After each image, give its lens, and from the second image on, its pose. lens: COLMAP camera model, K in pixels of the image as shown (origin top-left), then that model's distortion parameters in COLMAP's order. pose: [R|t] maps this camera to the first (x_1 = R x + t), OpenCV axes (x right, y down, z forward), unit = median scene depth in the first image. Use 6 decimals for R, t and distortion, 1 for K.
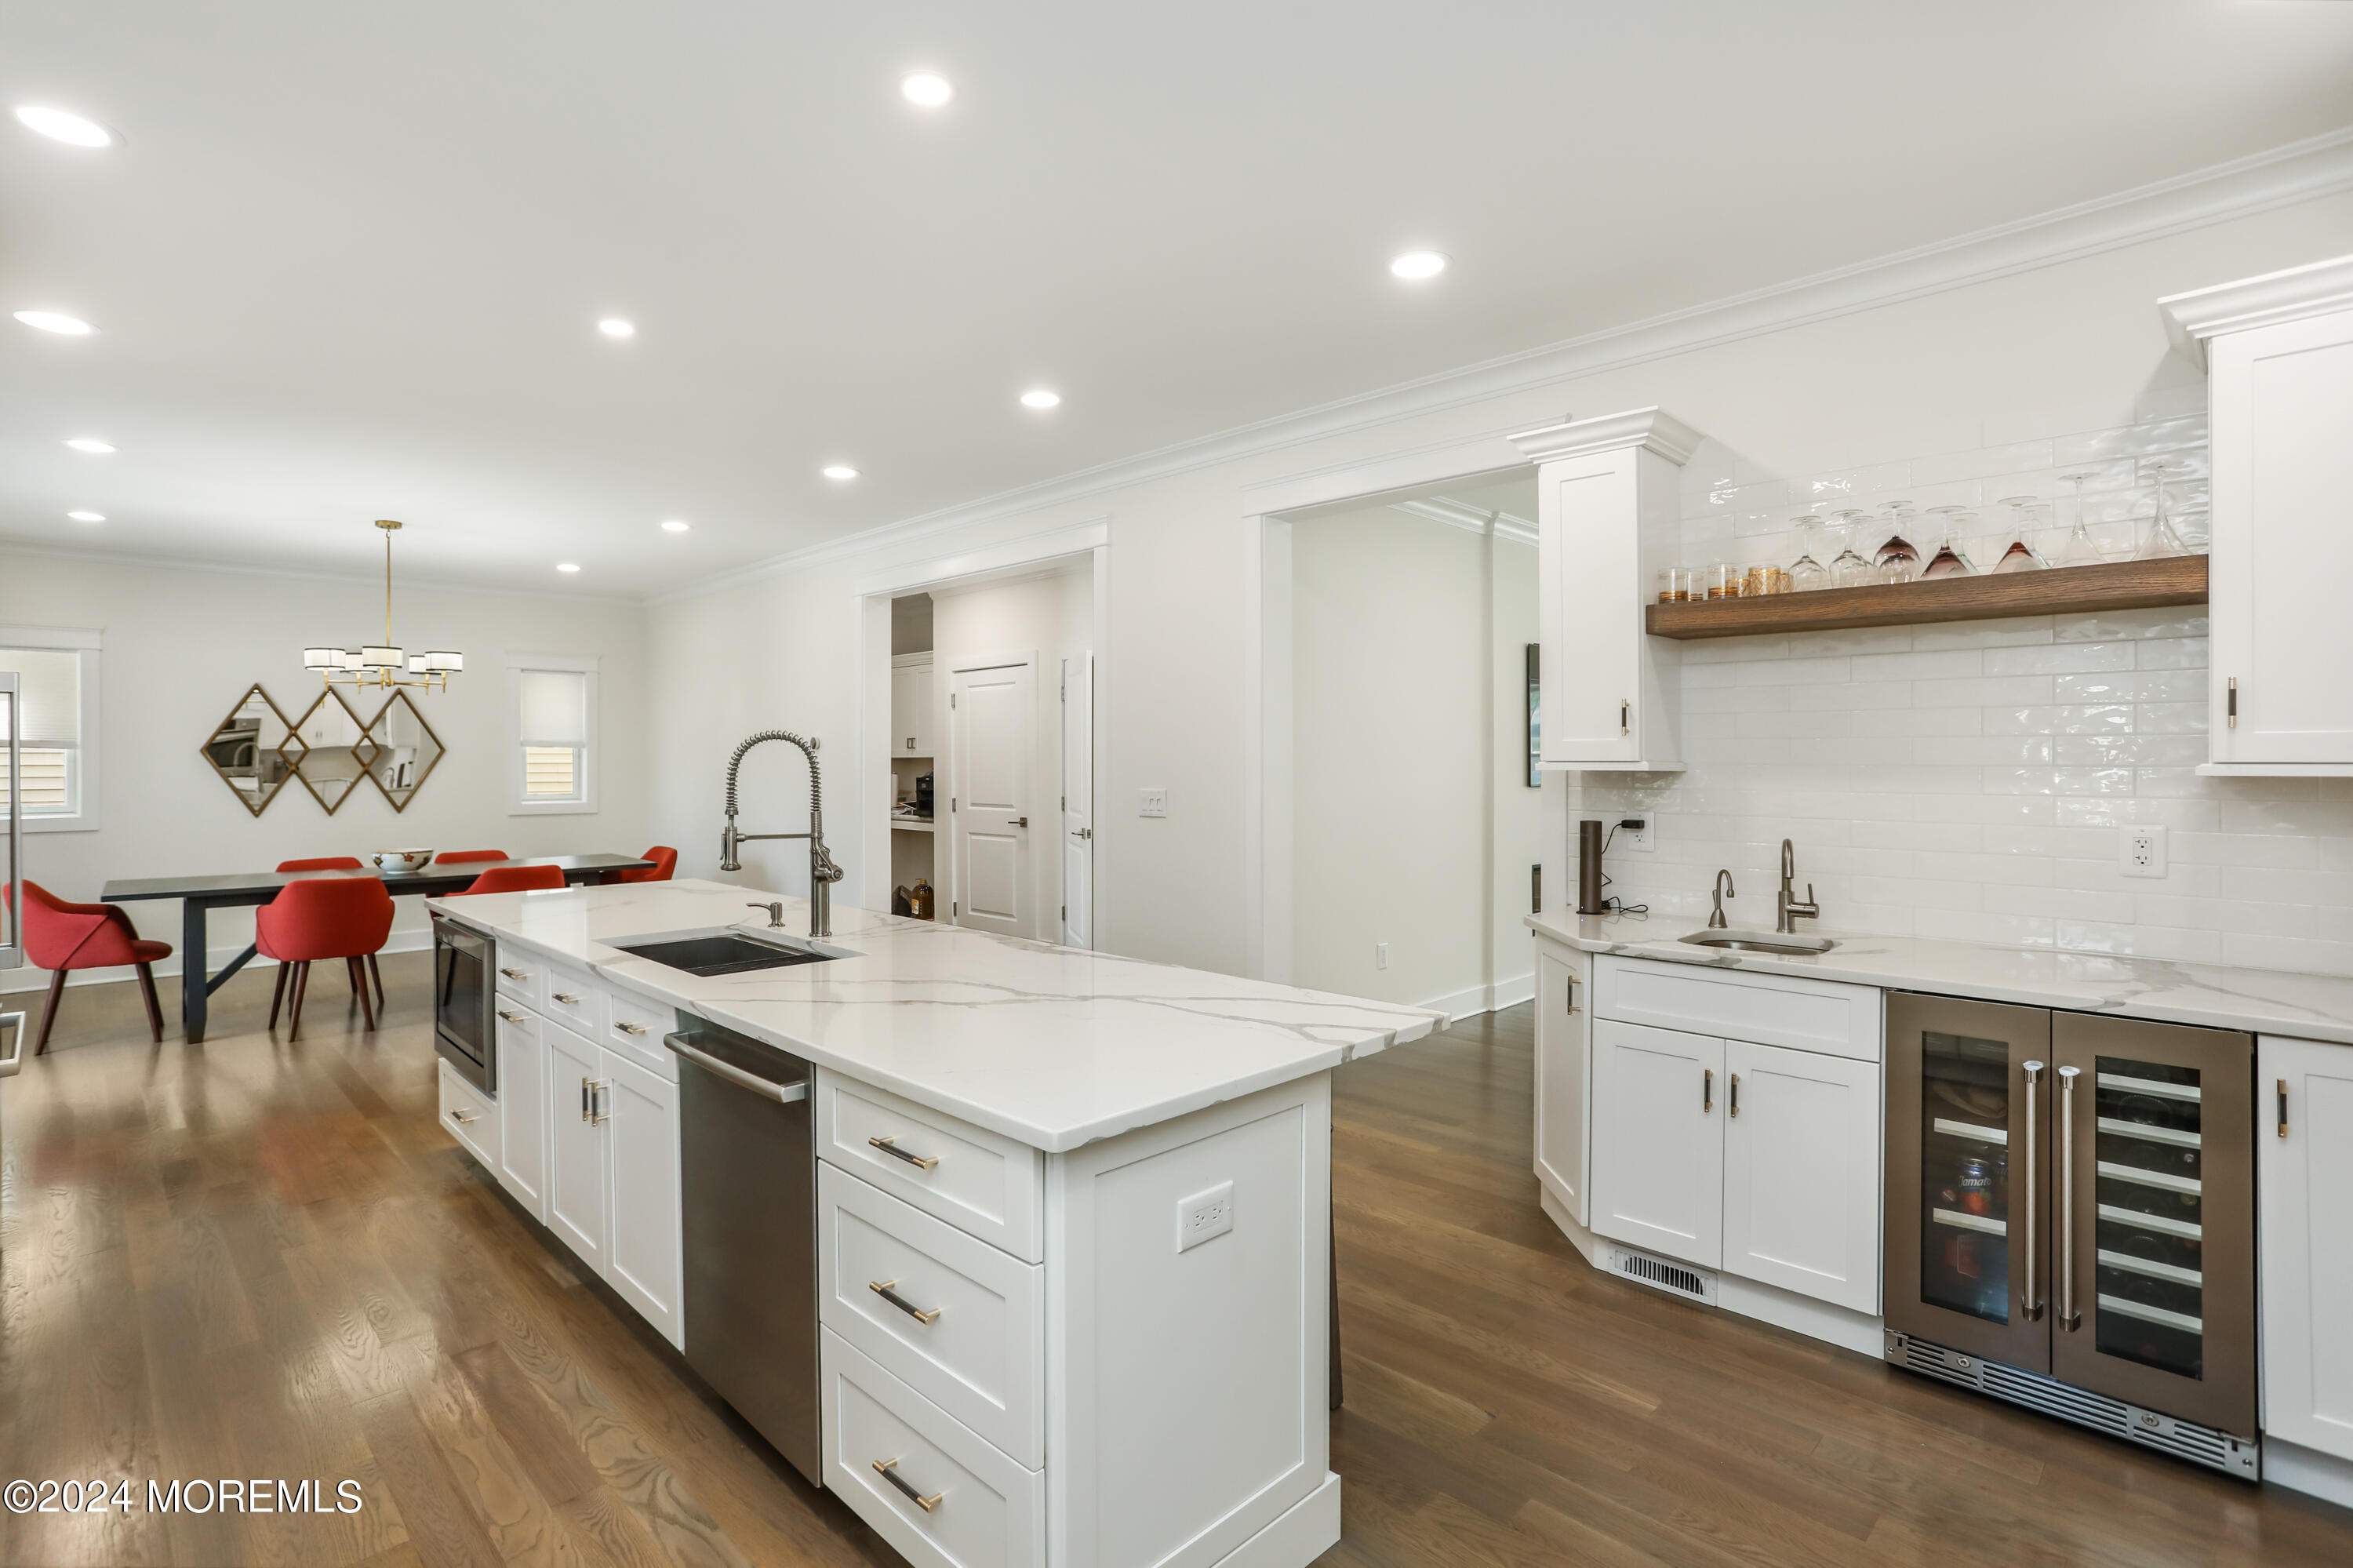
lens RADIAL K [[1144.7, 0, 1176.5], [0, 1144.7, 784.0], [0, 0, 1]] dist [-0.002978, 0.013438]
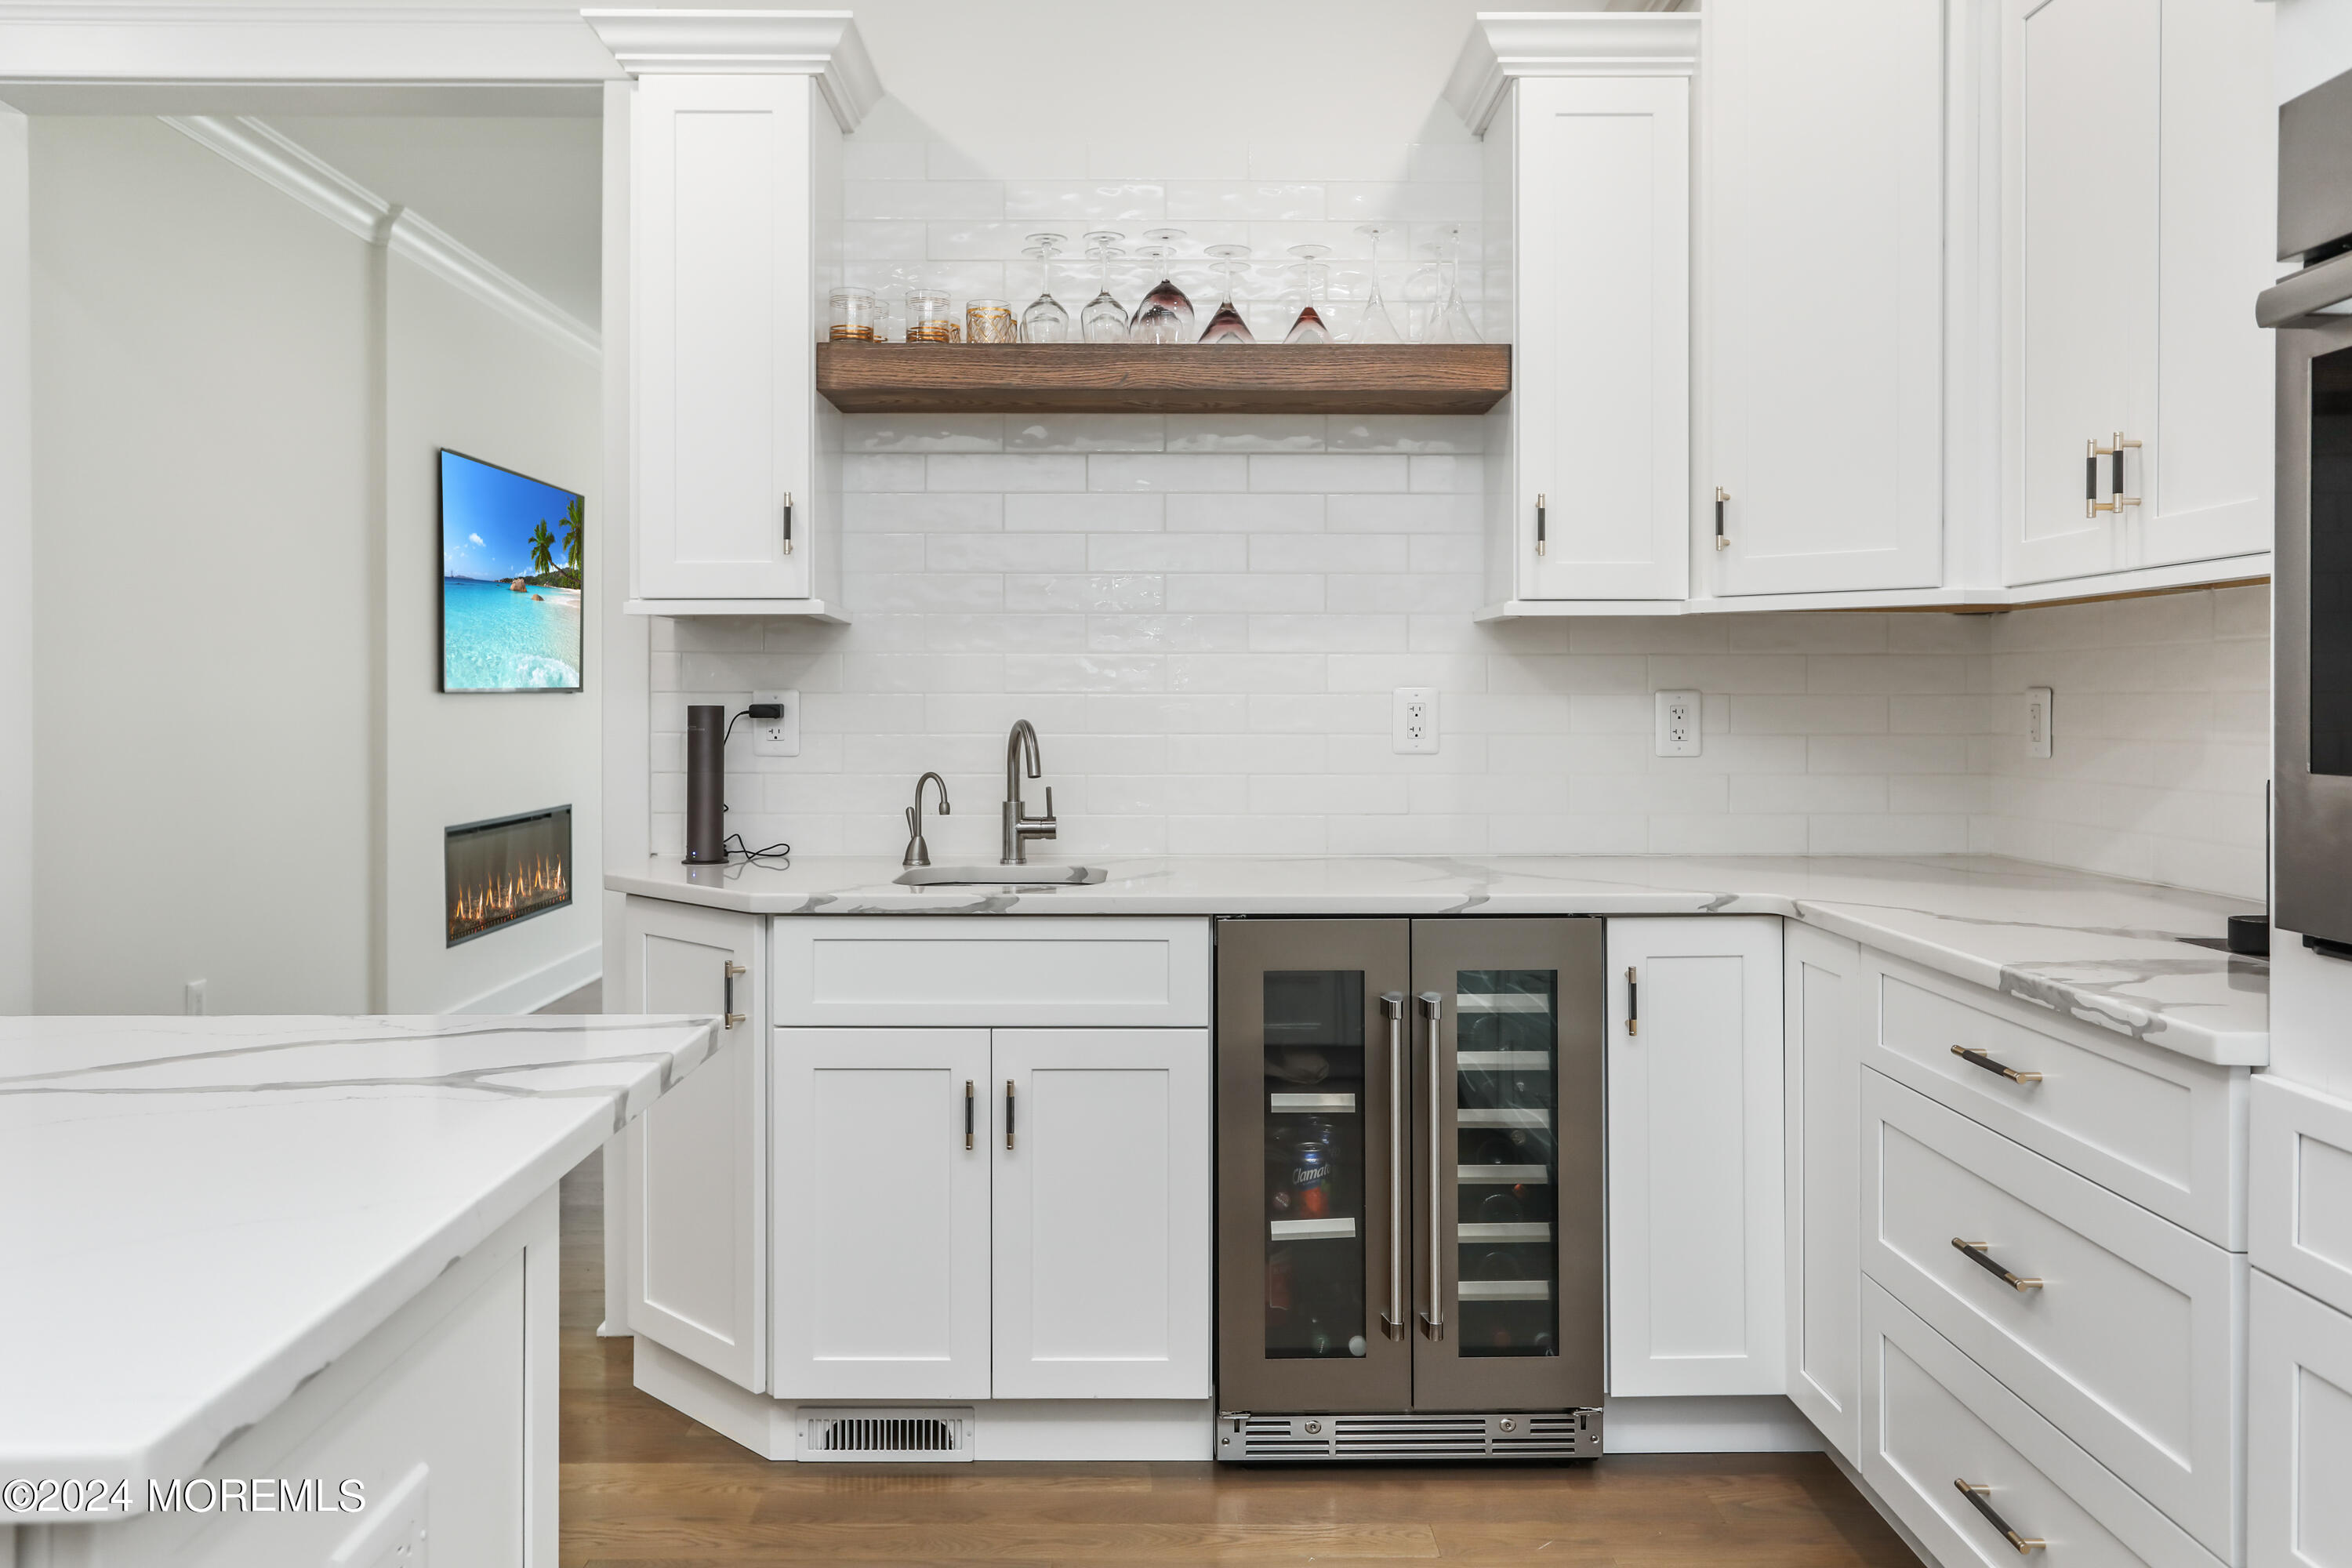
lens RADIAL K [[1757.4, 0, 1169.8], [0, 1757.4, 709.3], [0, 0, 1]] dist [-0.005389, -0.001537]
pose [[0.716299, -0.000989, 0.697793, -0.114267], [0.011029, 0.999890, -0.009905, 0.054042], [-0.697707, 0.014791, 0.716231, 0.221896]]
